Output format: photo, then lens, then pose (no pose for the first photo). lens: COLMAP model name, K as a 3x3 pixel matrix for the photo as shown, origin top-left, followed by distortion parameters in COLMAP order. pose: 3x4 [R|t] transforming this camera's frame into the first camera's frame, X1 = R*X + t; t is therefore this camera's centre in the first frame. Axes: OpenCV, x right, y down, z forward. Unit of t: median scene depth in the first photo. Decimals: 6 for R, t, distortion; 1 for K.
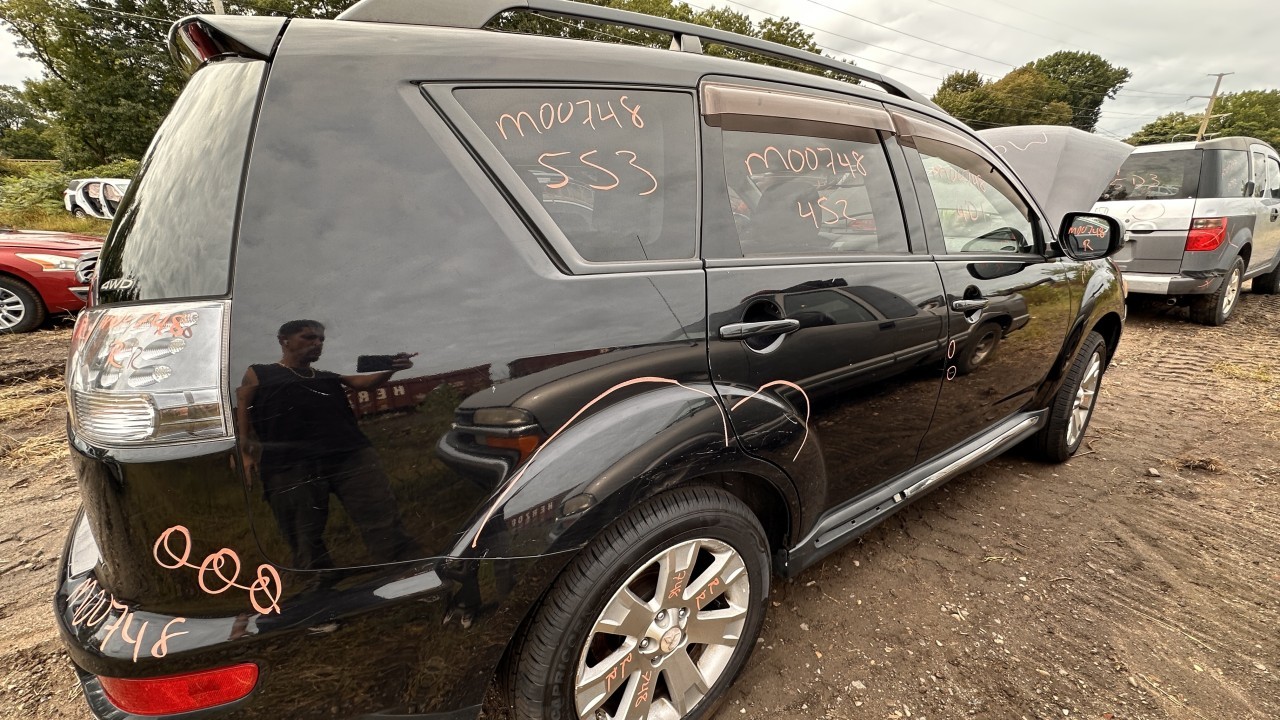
lens RADIAL K [[512.3, 0, 640.0], [0, 512.3, 360.0], [0, 0, 1]] dist [-0.002744, 0.002499]
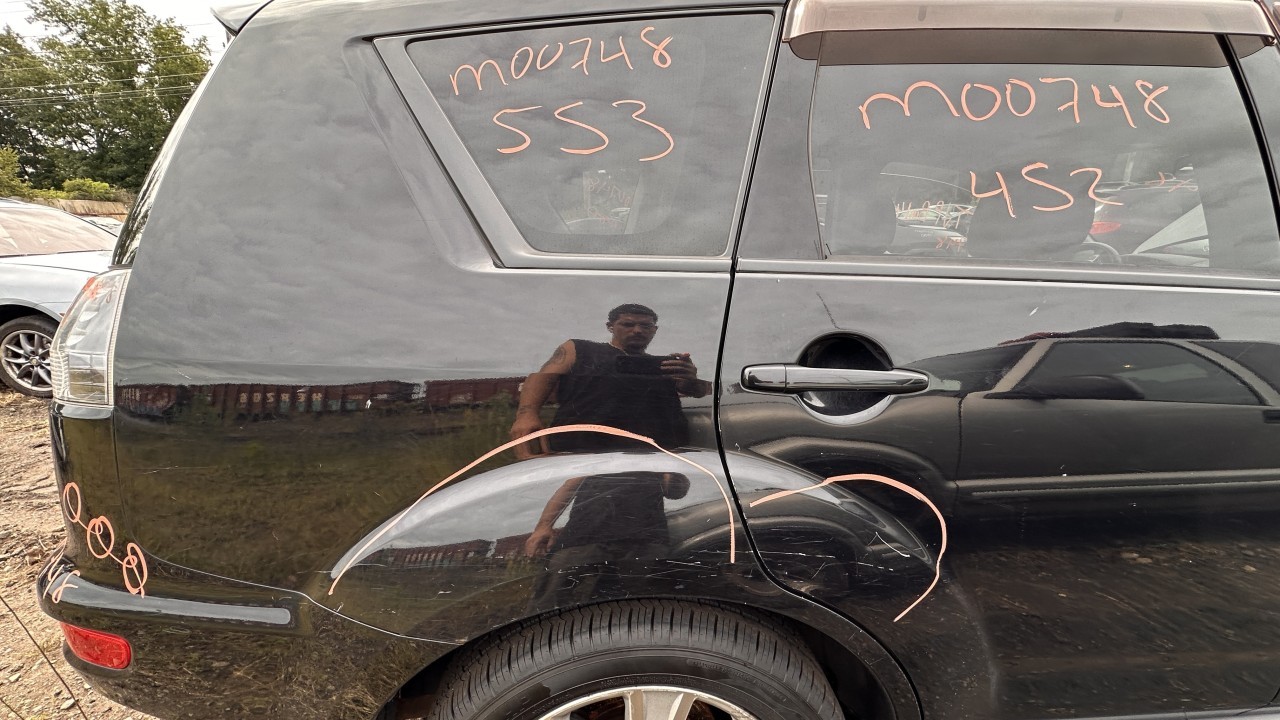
lens RADIAL K [[512.3, 0, 640.0], [0, 512.3, 360.0], [0, 0, 1]] dist [-0.002744, 0.002499]
pose [[0.858432, 0.119541, -0.498803, 0.369152], [-0.145242, 0.989313, -0.012865, -0.048442], [0.491934, 0.083491, 0.866620, 0.419974]]
